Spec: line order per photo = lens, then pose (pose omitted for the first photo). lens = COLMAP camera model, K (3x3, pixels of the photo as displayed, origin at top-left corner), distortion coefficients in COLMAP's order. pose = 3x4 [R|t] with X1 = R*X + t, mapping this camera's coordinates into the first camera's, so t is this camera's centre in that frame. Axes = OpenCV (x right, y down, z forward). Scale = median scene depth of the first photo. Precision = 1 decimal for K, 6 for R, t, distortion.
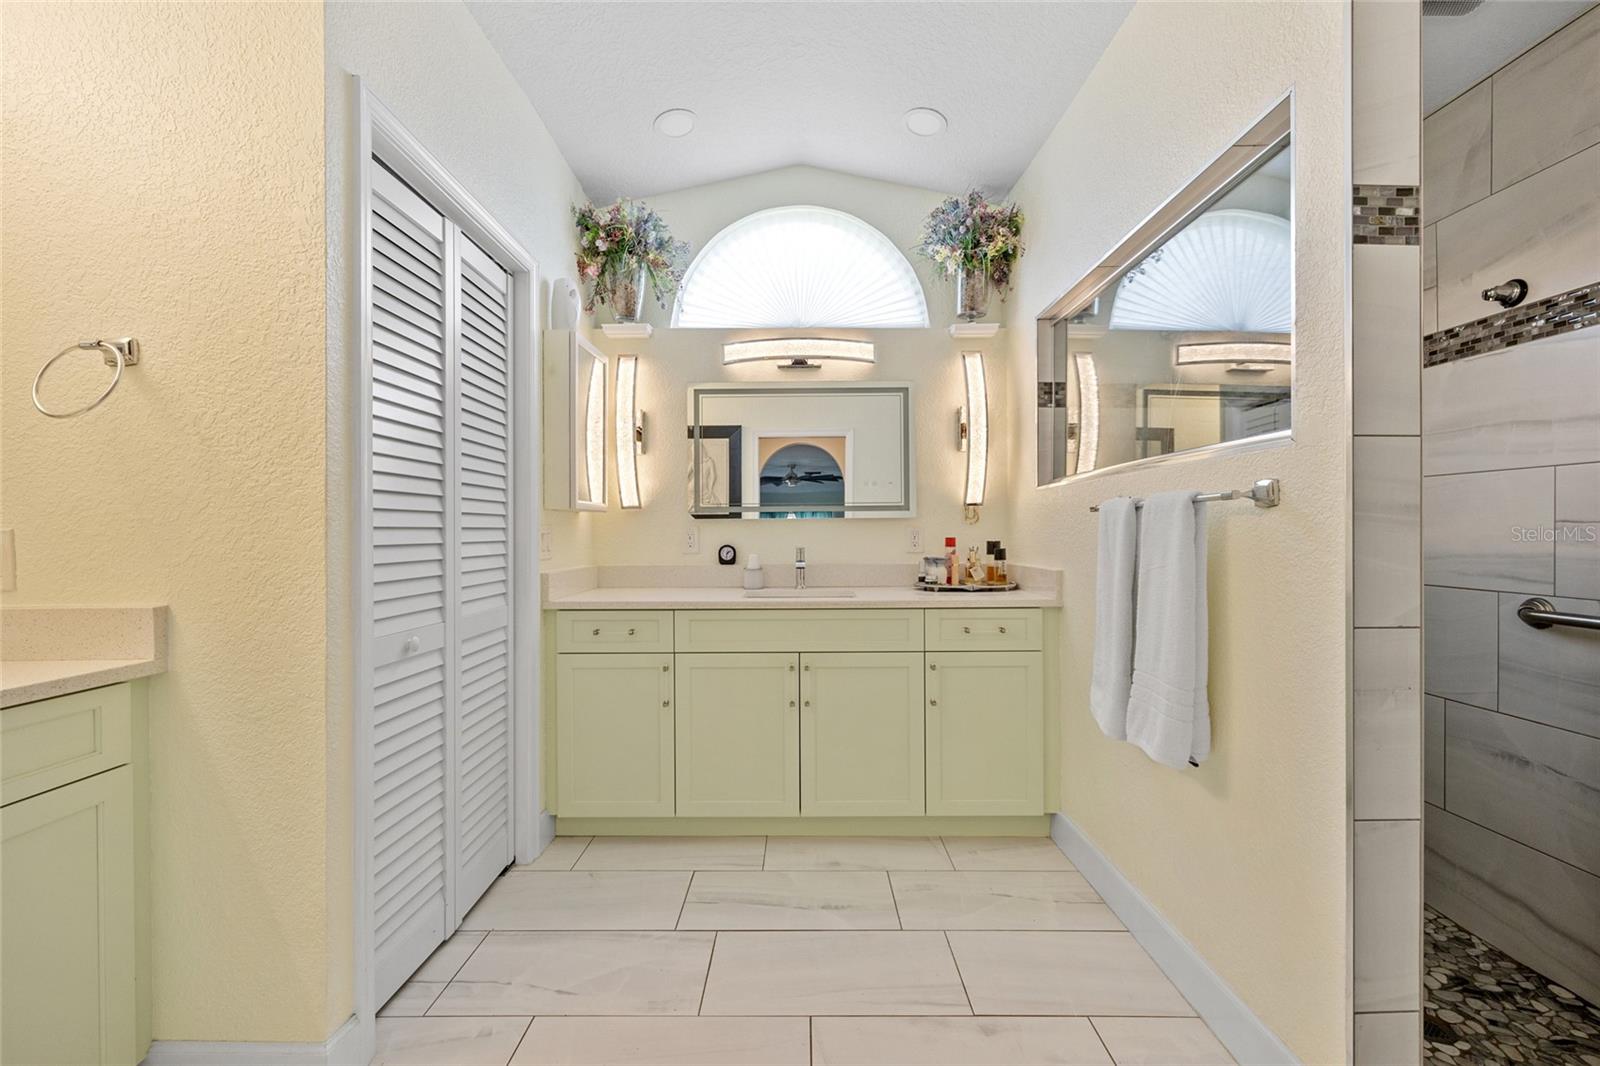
lens RADIAL K [[634.7, 0, 815.0], [0, 634.7, 530.1], [0, 0, 1]] dist [-0.006116, 0.000103]
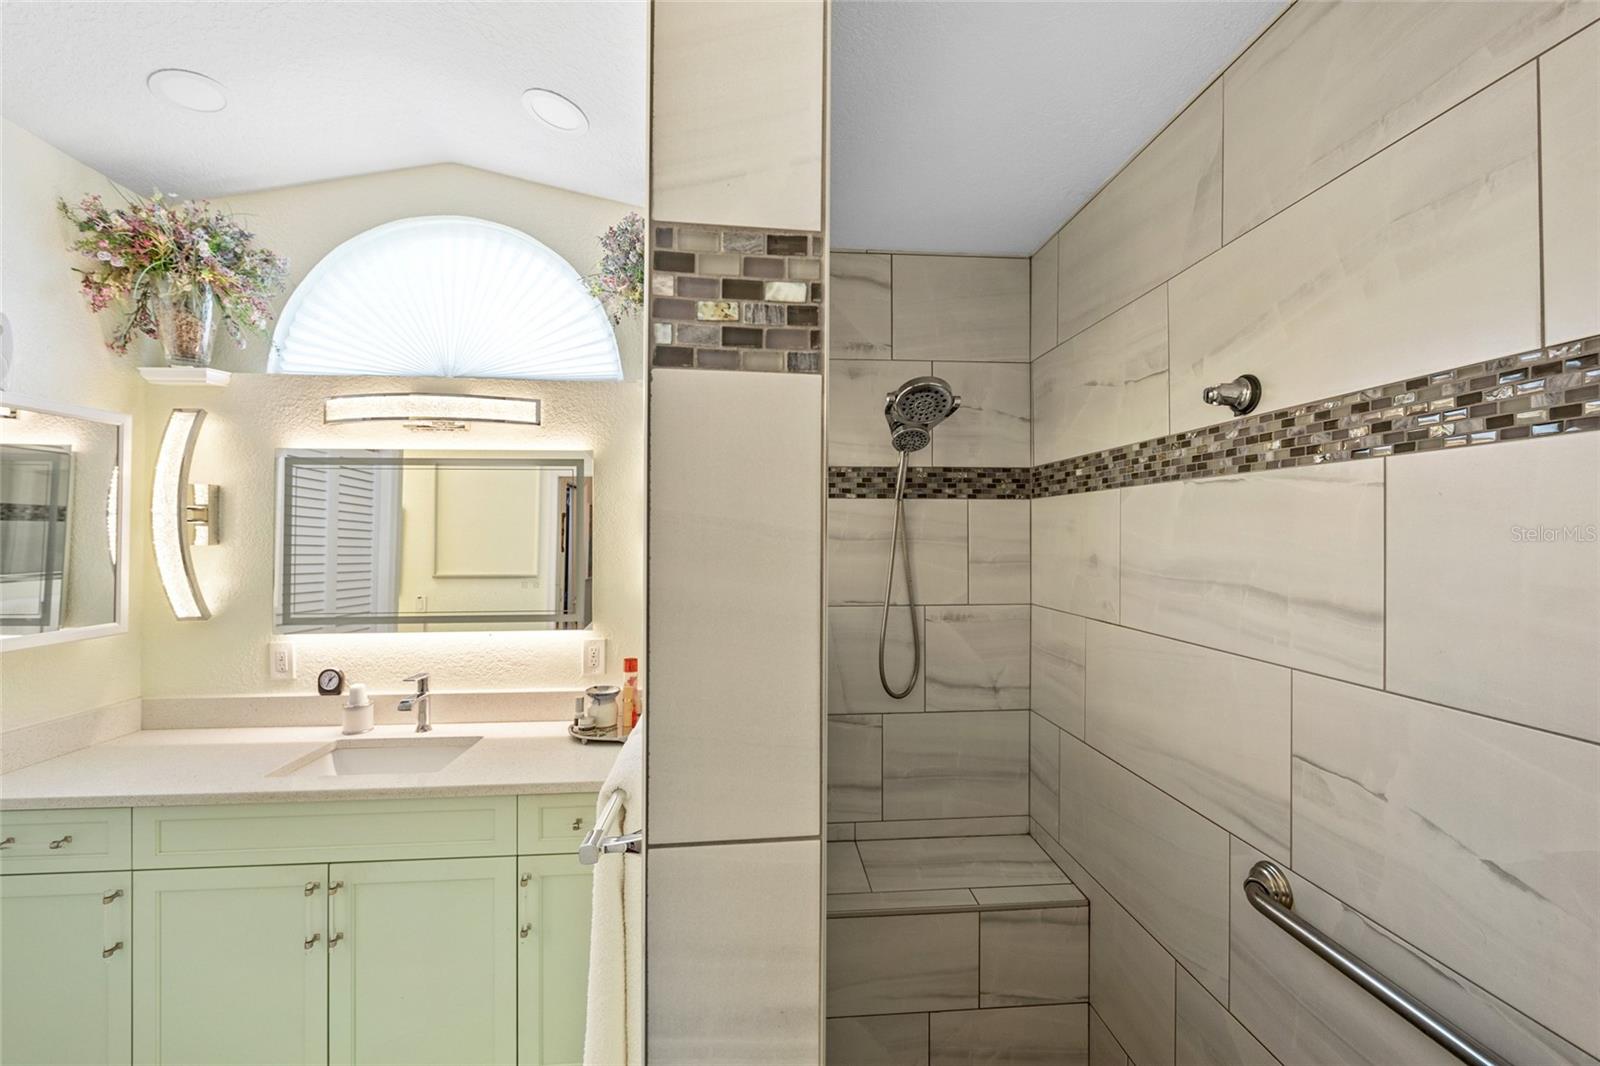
lens RADIAL K [[634.7, 0, 794.4], [0, 634.7, 536.9], [0, 0, 1]] dist [-0.006116, 0.000103]
pose [[0.996240, 0.006331, 0.086409, 0.561419], [-0.005518, 0.999938, -0.009640, -0.211362], [-0.086465, 0.009127, 0.996213, 0.364137]]
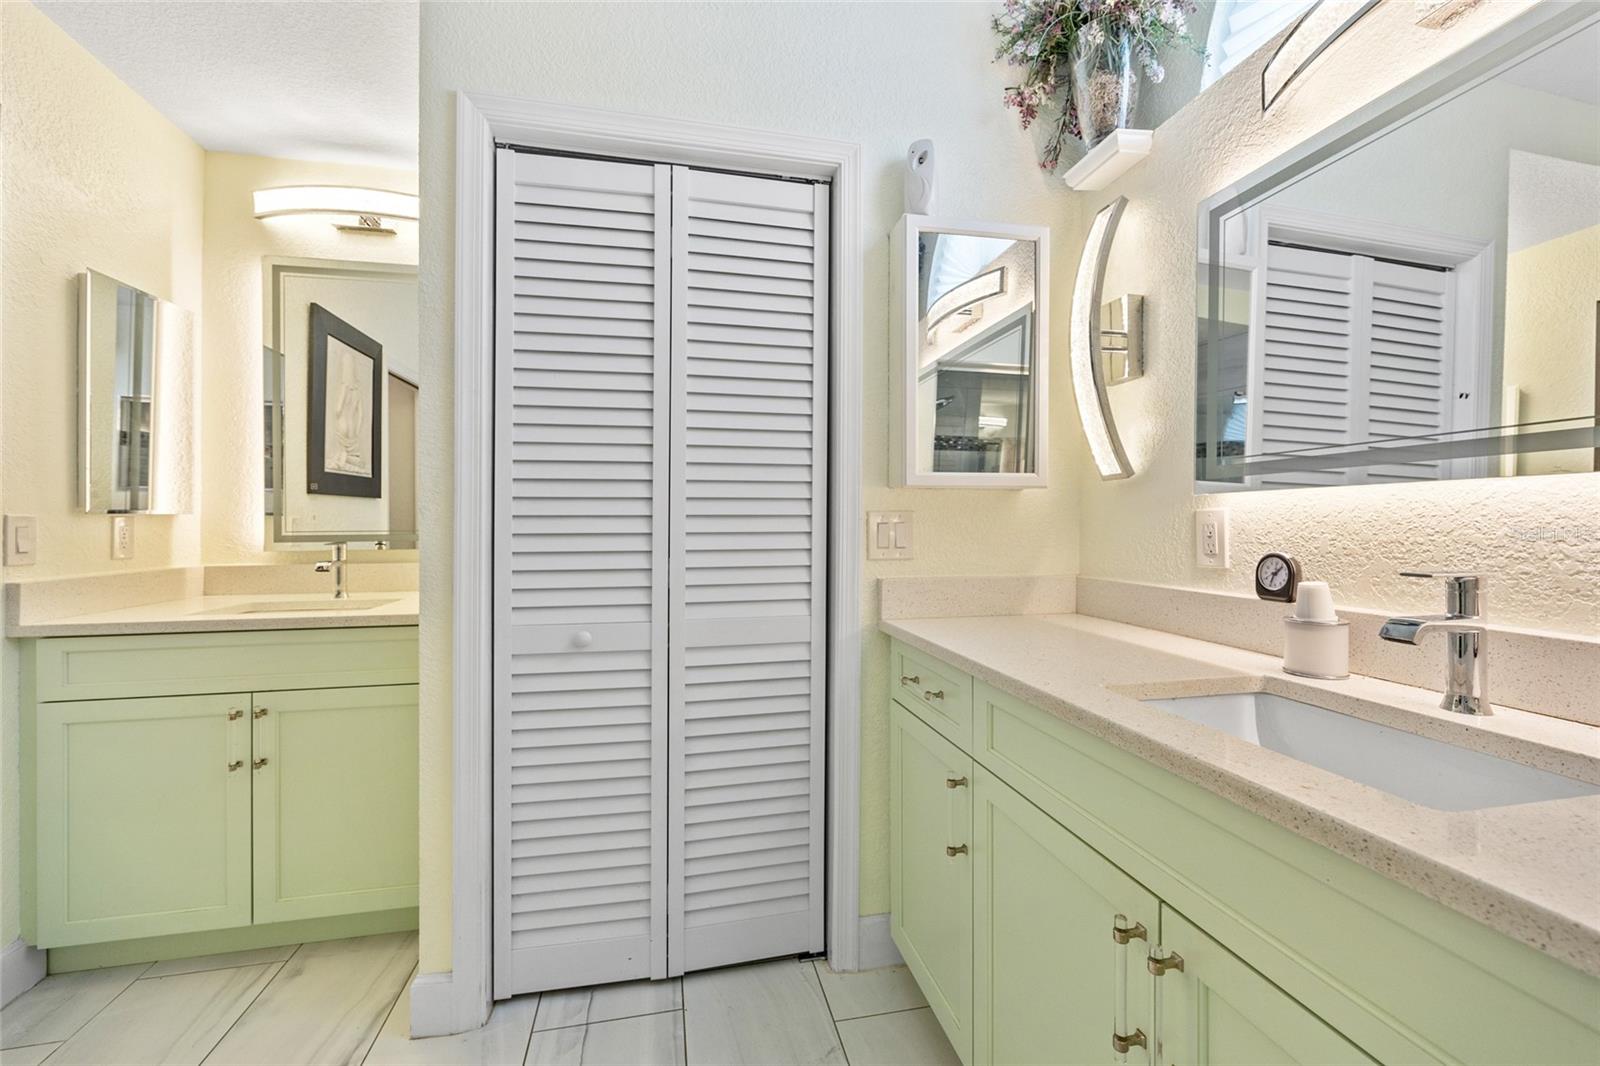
lens RADIAL K [[634.7, 0, 813.4], [0, 634.7, 527.4], [0, 0, 1]] dist [-0.006116, 0.000103]
pose [[0.225111, 0.008718, -0.974294, 0.324937], [-0.009265, 0.999934, 0.006807, 0.010152], [0.974289, 0.007494, 0.225177, 1.027909]]
